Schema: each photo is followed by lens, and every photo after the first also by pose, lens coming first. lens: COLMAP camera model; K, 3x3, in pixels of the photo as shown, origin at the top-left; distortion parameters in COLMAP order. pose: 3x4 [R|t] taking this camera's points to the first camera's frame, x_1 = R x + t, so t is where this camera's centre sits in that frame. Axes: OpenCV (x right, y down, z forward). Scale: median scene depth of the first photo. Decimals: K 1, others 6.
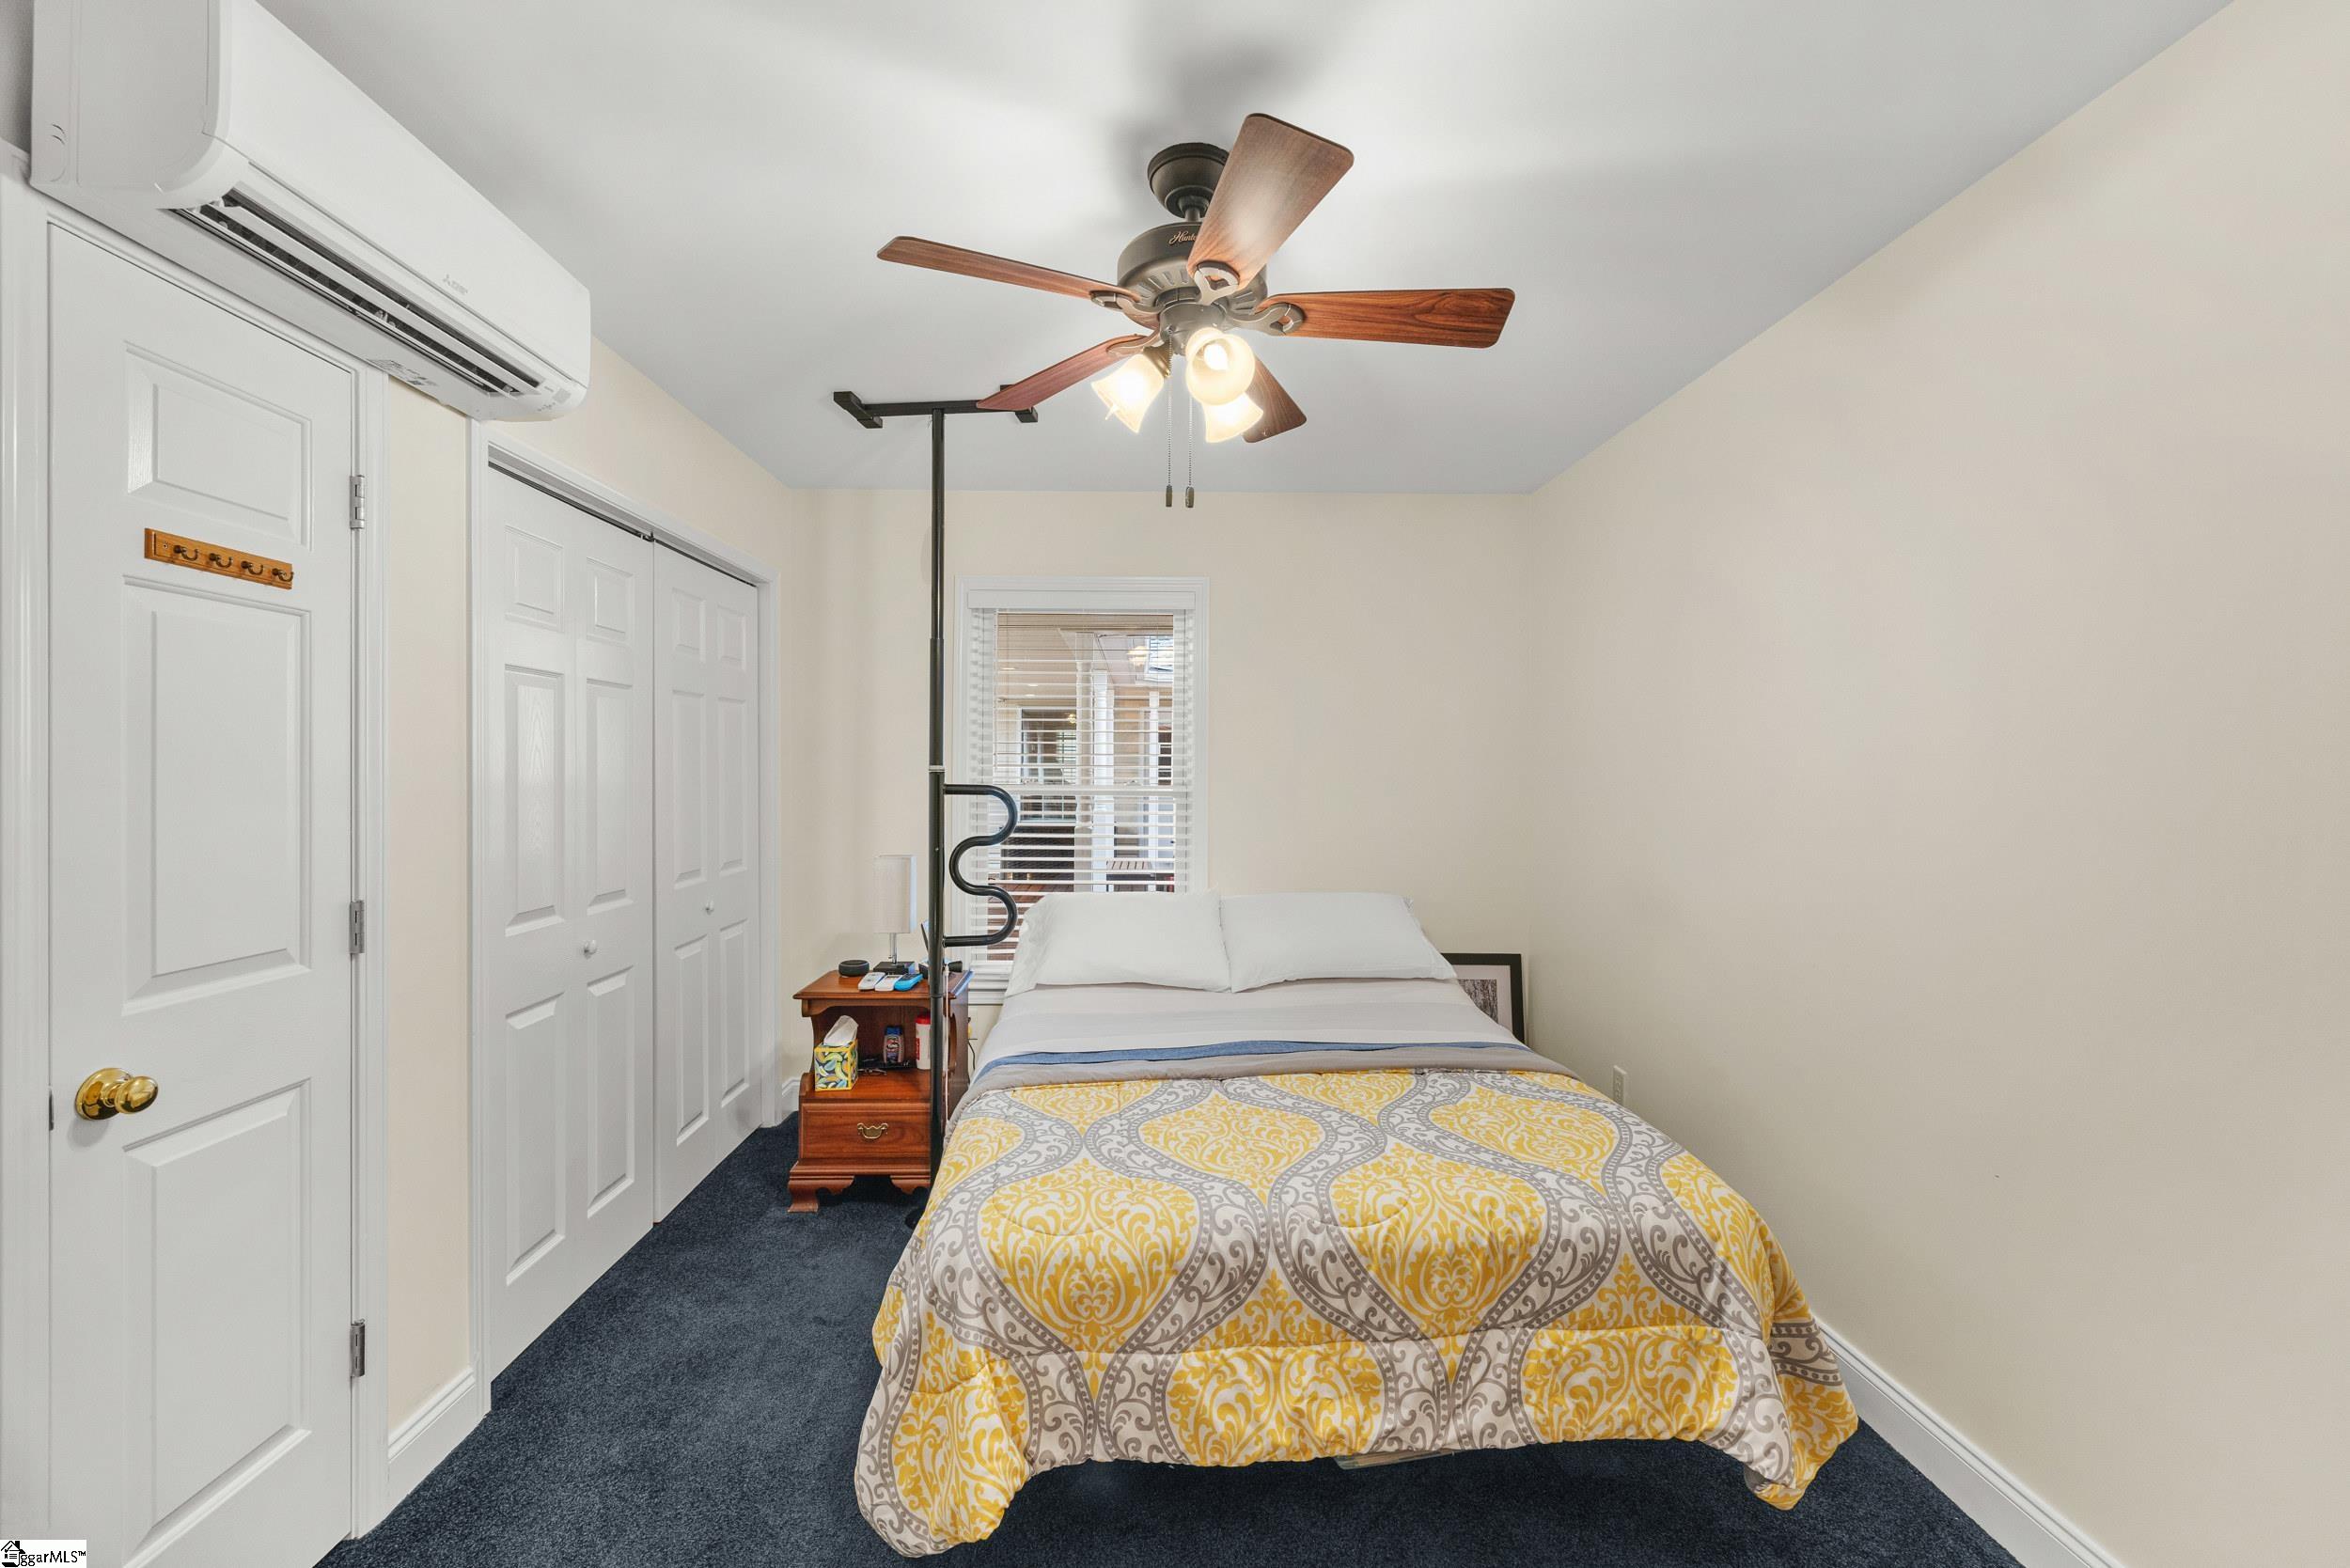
lens RADIAL K [[933.5, 0, 1175.0], [0, 933.5, 784.0], [0, 0, 1]] dist [-0.001662, -0.000058]
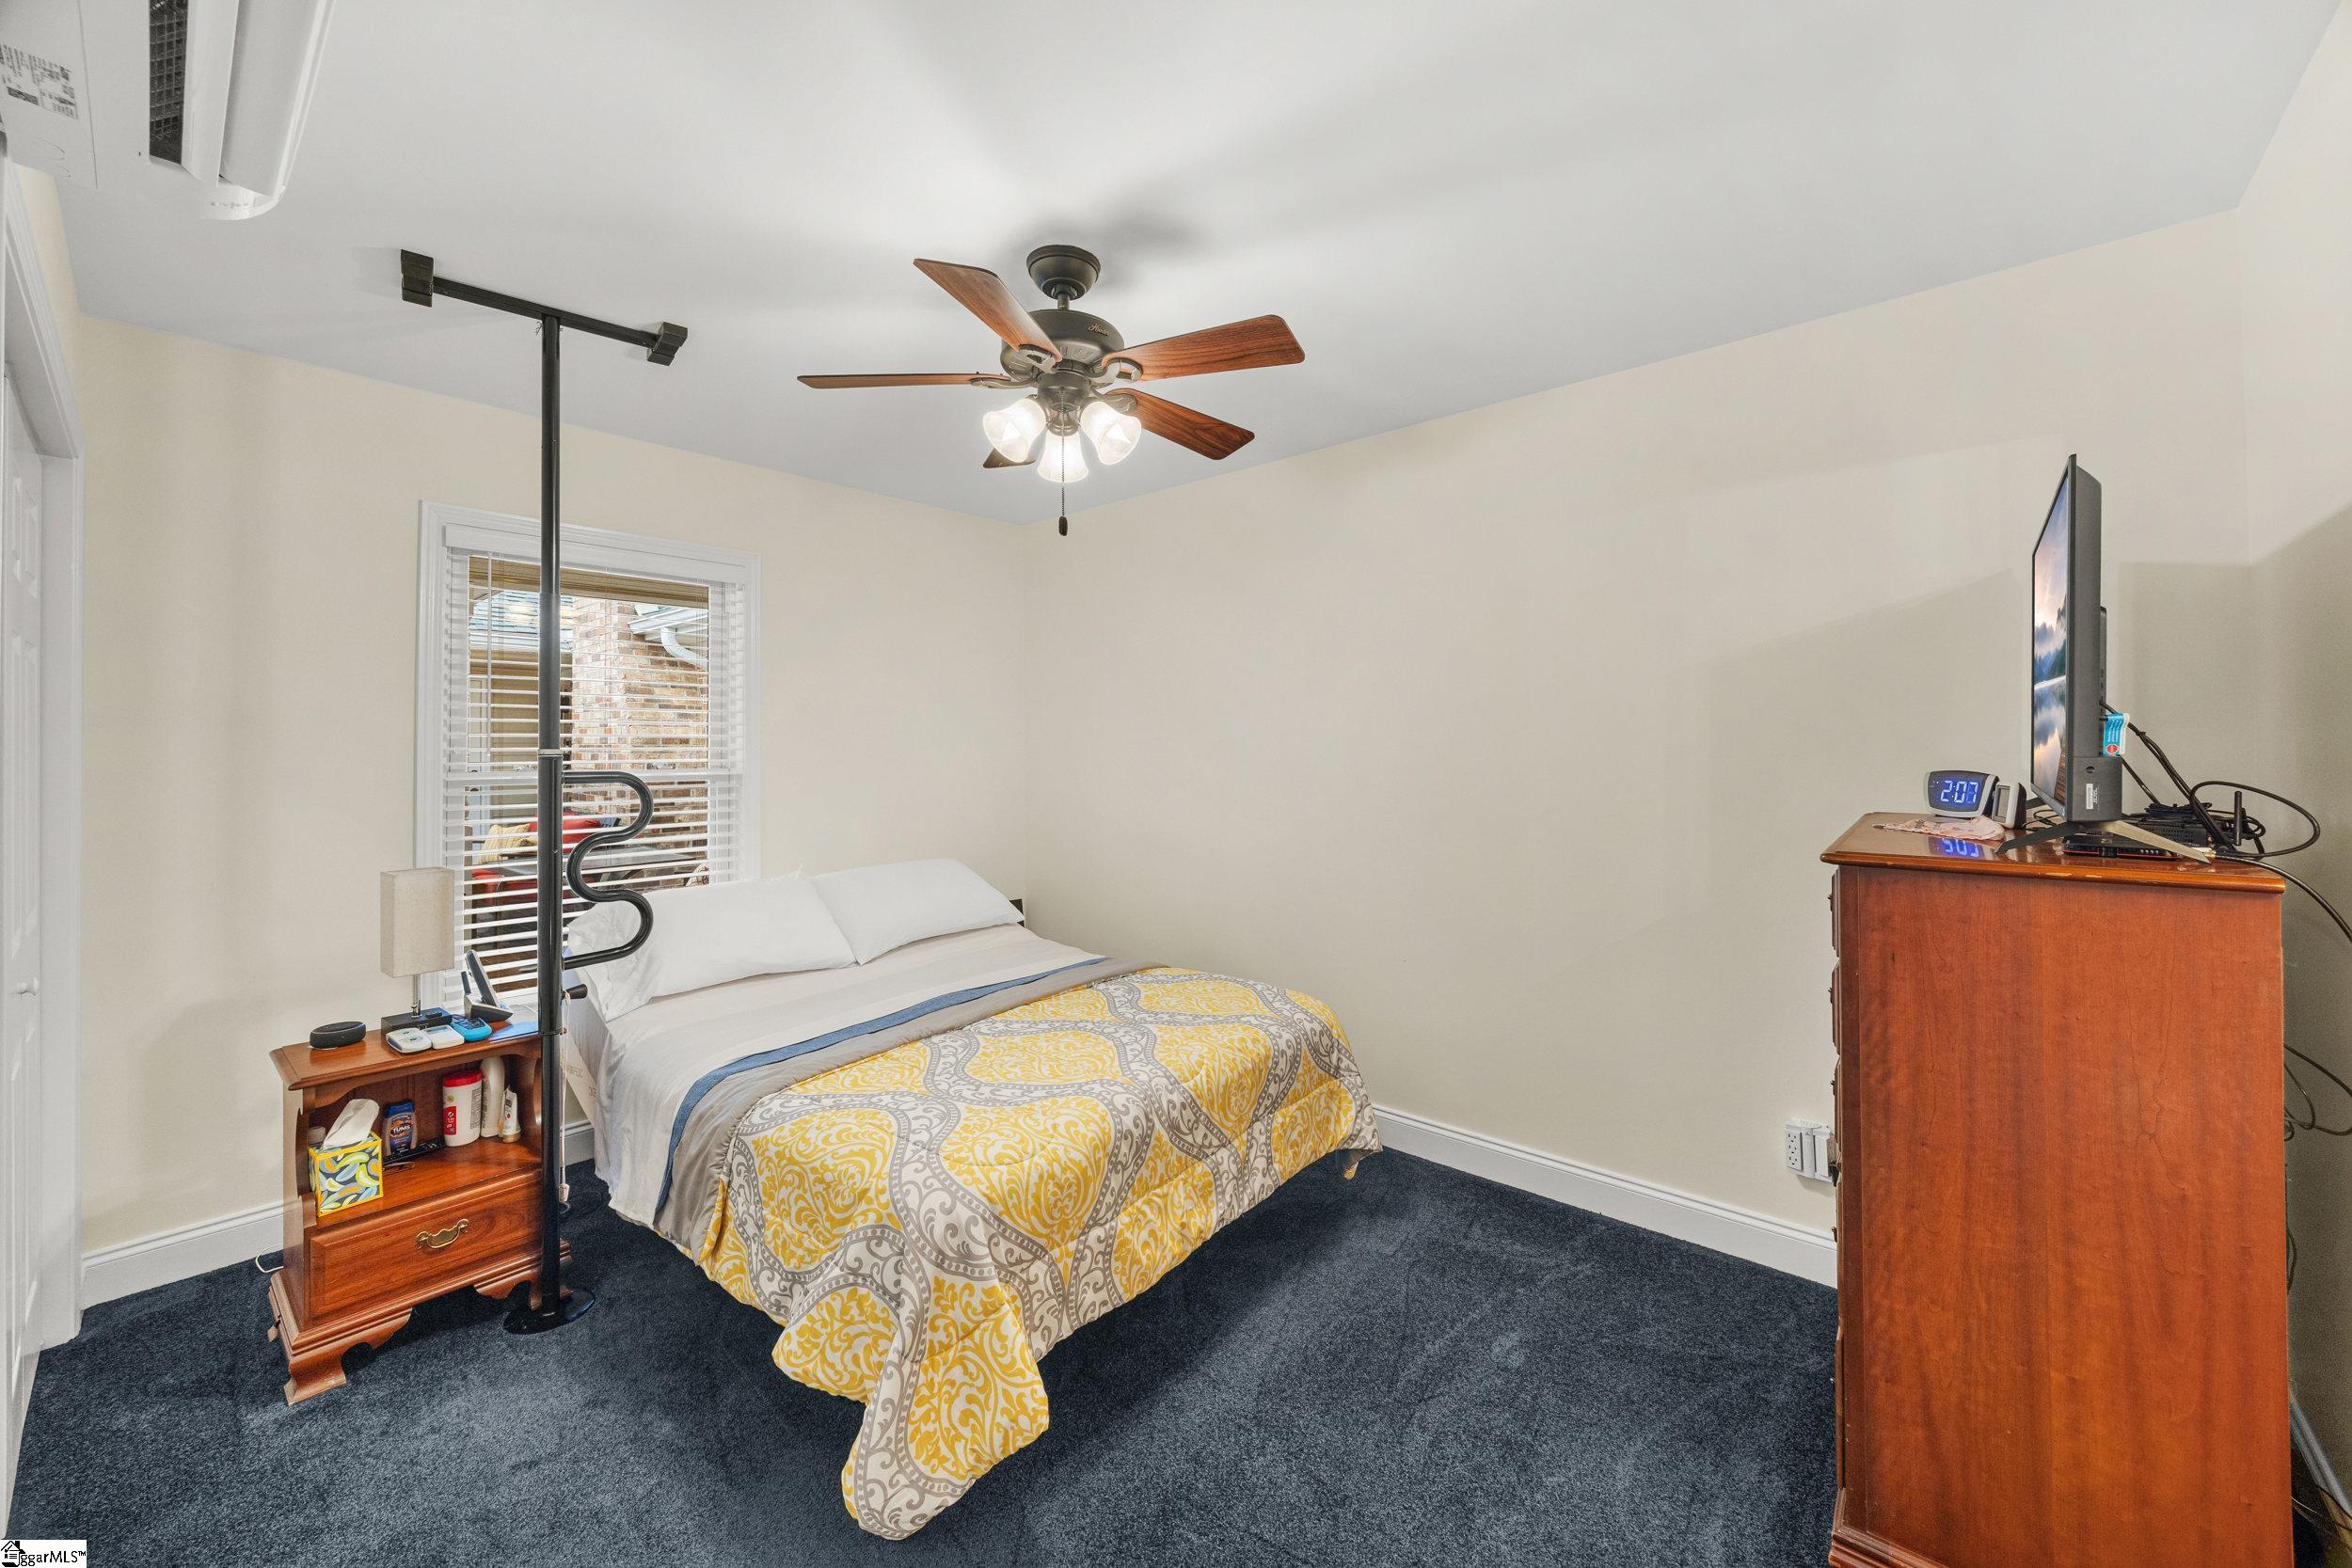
lens RADIAL K [[896.6, 0, 1175.5], [0, 896.6, 743.5], [0, 0, 1]] dist [0.000103, 0.000199]
pose [[0.671011, -0.004959, 0.741430, -0.811003], [0.020478, 0.999720, -0.011846, -0.007469], [-0.741164, 0.023132, 0.670925, 0.119226]]
